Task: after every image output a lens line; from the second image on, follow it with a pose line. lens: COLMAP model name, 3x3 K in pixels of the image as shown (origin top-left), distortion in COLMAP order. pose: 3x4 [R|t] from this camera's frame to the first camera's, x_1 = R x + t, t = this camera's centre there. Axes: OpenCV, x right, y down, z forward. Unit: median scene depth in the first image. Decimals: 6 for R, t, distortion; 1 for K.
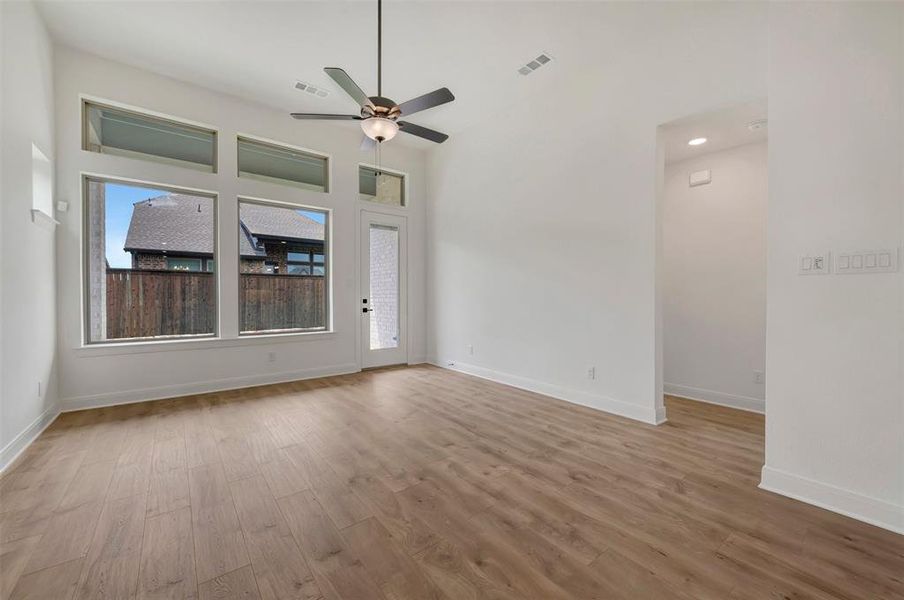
lens RADIAL K [[360.5, 0, 453.6], [0, 360.5, 295.9], [0, 0, 1]] dist [-0.000230, -0.000014]
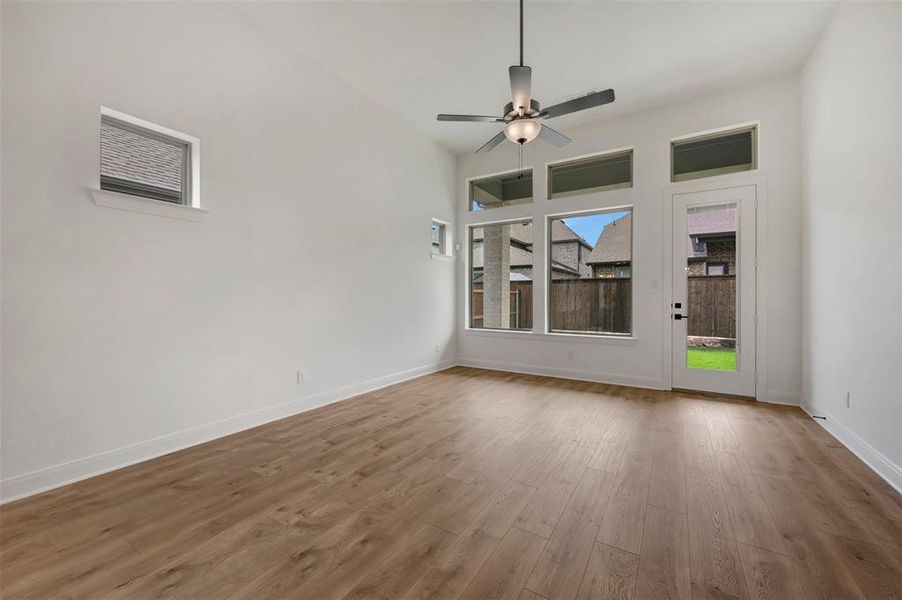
lens RADIAL K [[351.8, 0, 452.8], [0, 351.8, 299.0], [0, 0, 1]] dist [0.000179, 0.000176]
pose [[0.348248, 0.002911, -0.937398, 0.518750], [-0.004803, 0.999988, 0.001320, 0.000934], [0.937390, 0.004043, 0.348257, 0.390583]]
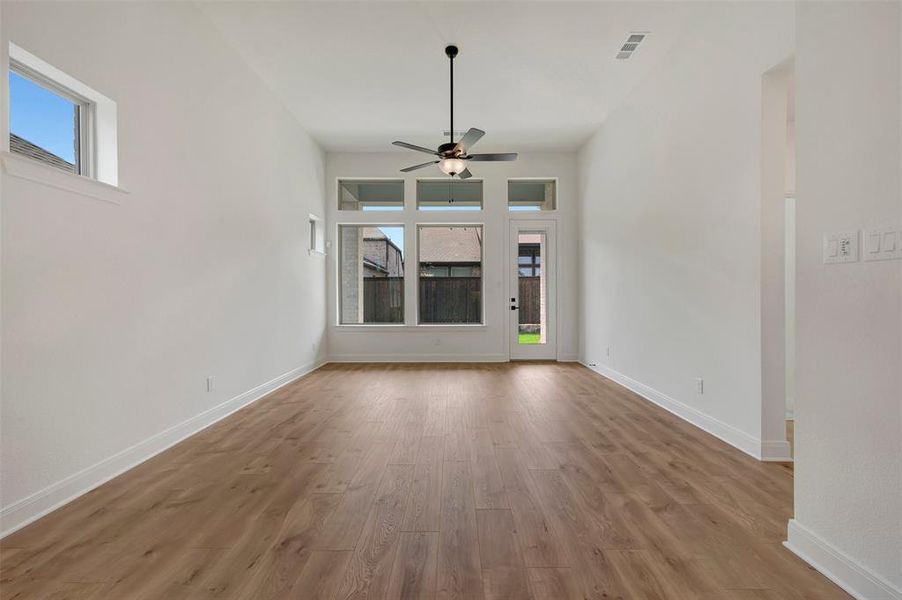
lens RADIAL K [[359.7, 0, 452.6], [0, 359.7, 295.9], [0, 0, 1]] dist [-0.000230, -0.000014]
pose [[0.791242, -0.000707, -0.611503, 0.472542], [0.000983, 1.000000, 0.000116, 0.002492], [0.611503, -0.000693, 0.791242, -0.017540]]
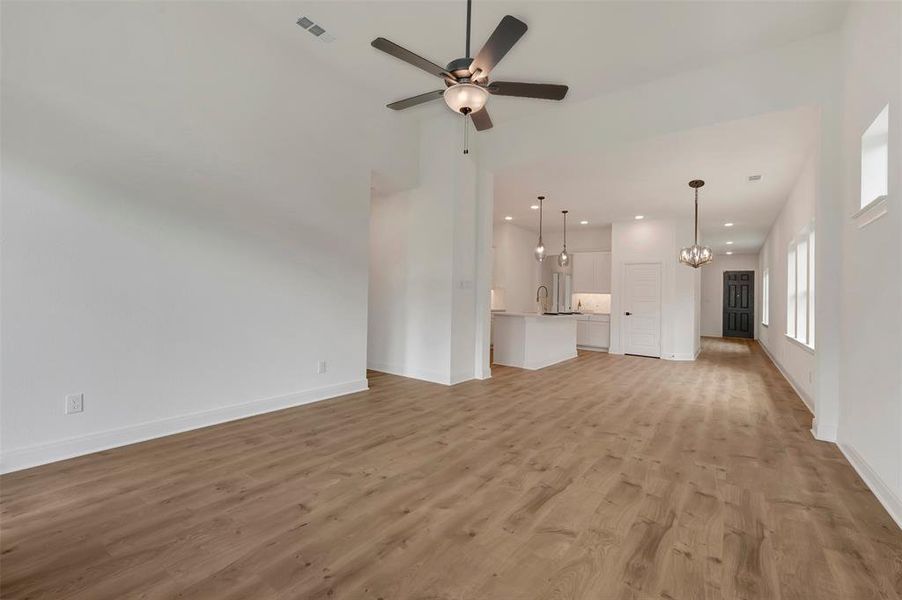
lens RADIAL K [[390.5, 0, 437.6], [0, 390.5, 291.6], [0, 0, 1]] dist [0.000796, -0.000239]
pose [[-0.255165, 0.001395, 0.966897, -0.869852], [-0.028275, 0.999561, -0.008904, -0.005613], [-0.966484, -0.029611, -0.255013, 1.049667]]
